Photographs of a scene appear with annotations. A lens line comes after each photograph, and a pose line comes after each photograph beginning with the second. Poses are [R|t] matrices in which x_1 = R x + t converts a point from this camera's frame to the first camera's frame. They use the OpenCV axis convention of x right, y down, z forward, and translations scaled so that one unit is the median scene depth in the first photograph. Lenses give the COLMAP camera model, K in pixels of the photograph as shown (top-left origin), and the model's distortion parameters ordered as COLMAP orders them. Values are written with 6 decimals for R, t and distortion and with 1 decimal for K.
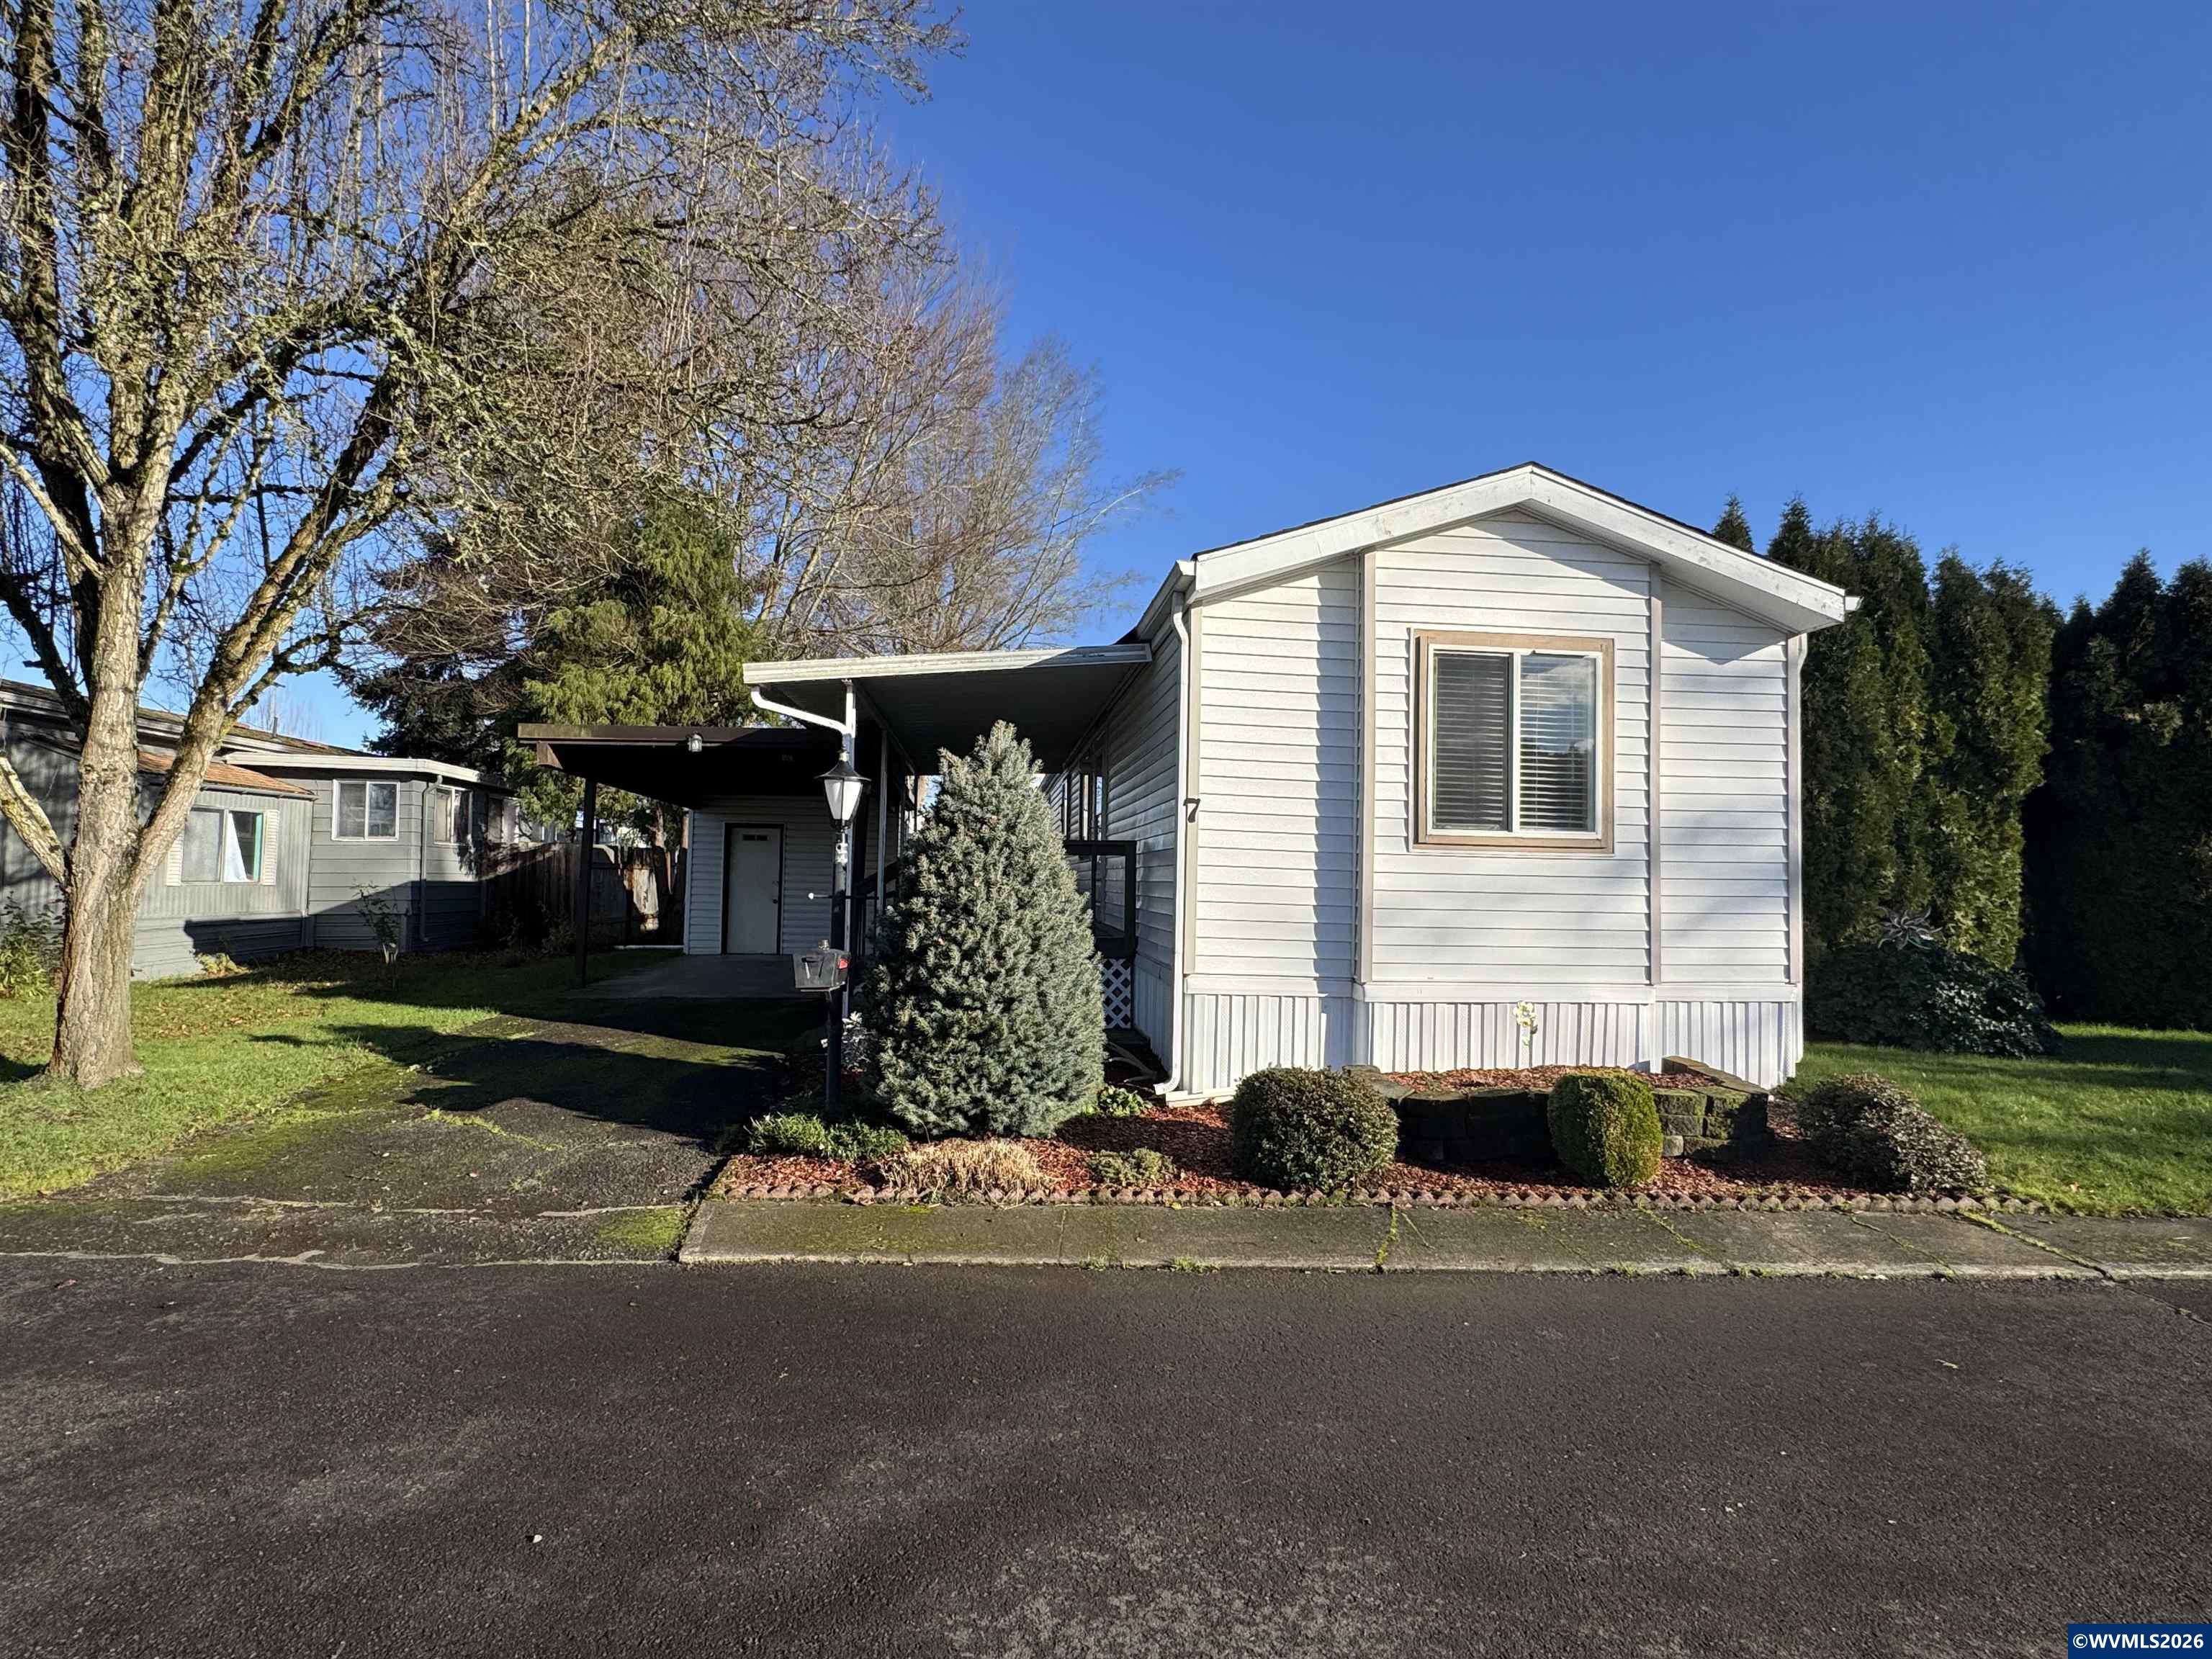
lens RADIAL K [[1134.4, 0, 1098.9], [0, 1134.4, 826.7], [0, 0, 1]] dist [-0.002422, 0.000799]
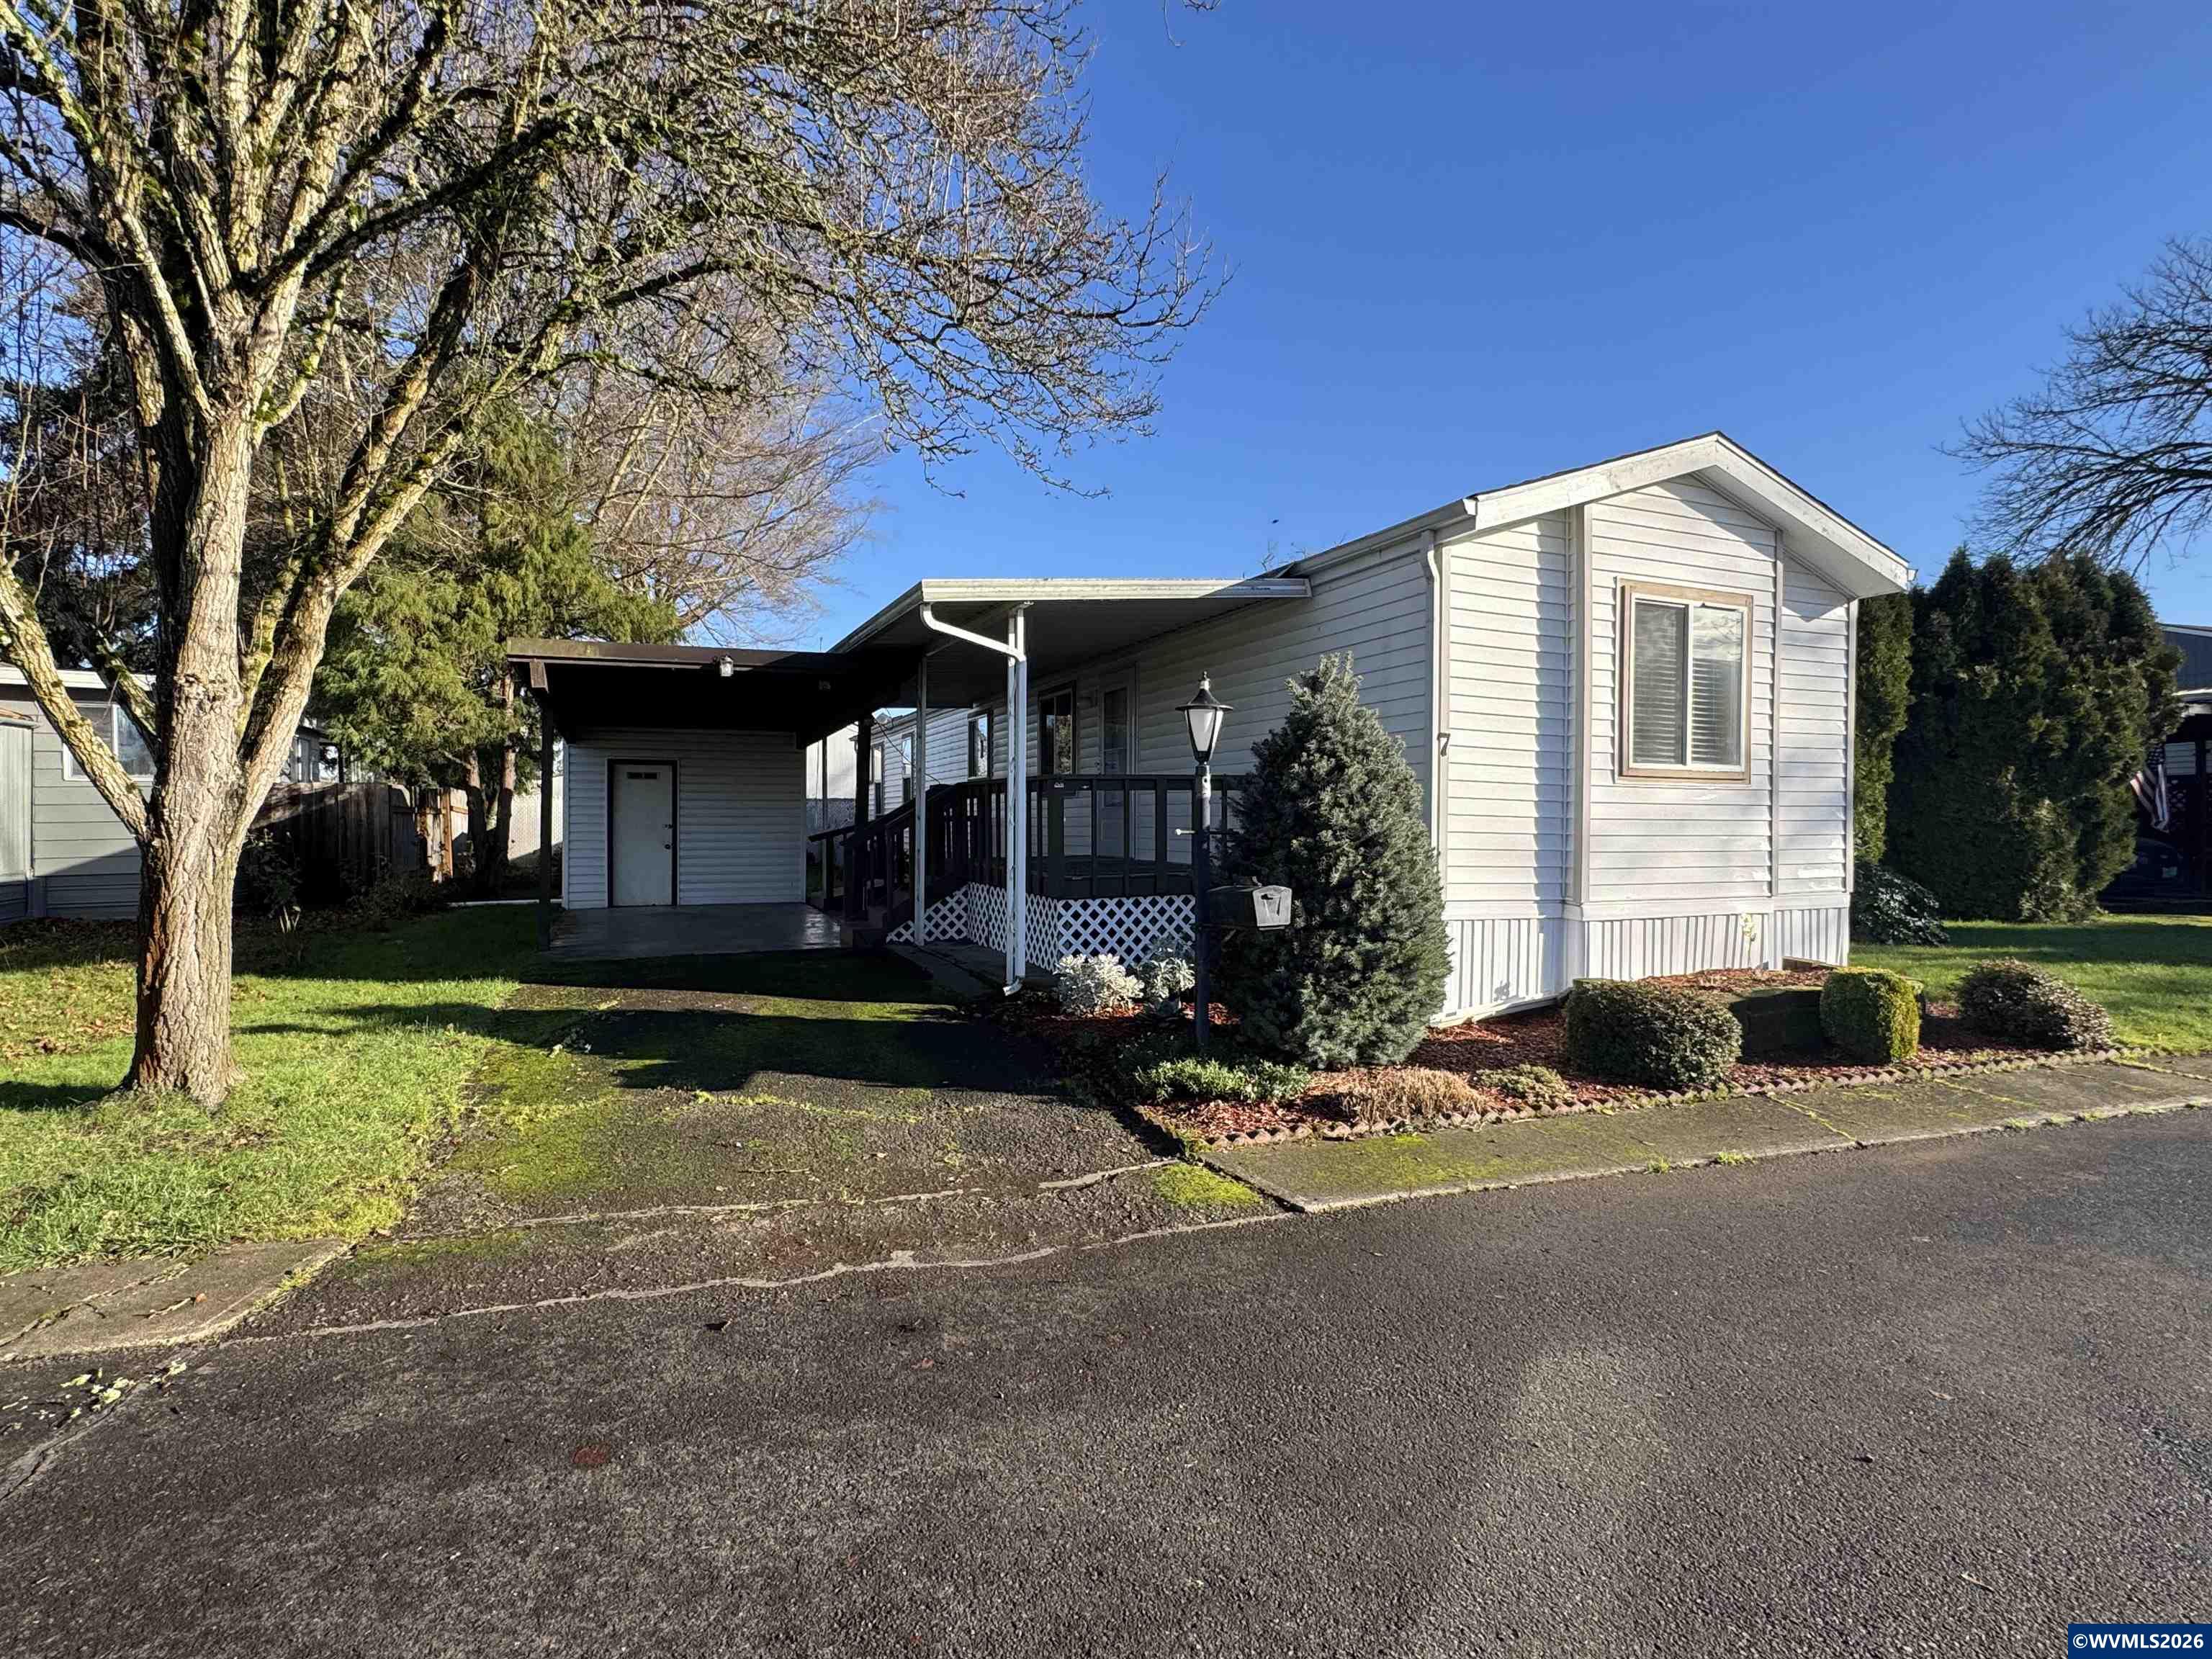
lens RADIAL K [[1134.4, 0, 1101.3], [0, 1134.4, 831.4], [0, 0, 1]] dist [-0.002422, 0.000799]
pose [[0.953336, -0.017372, 0.301410, -0.526675], [0.000005, 0.998344, 0.057525, 0.005215], [-0.301910, -0.054839, 0.951758, 0.102634]]
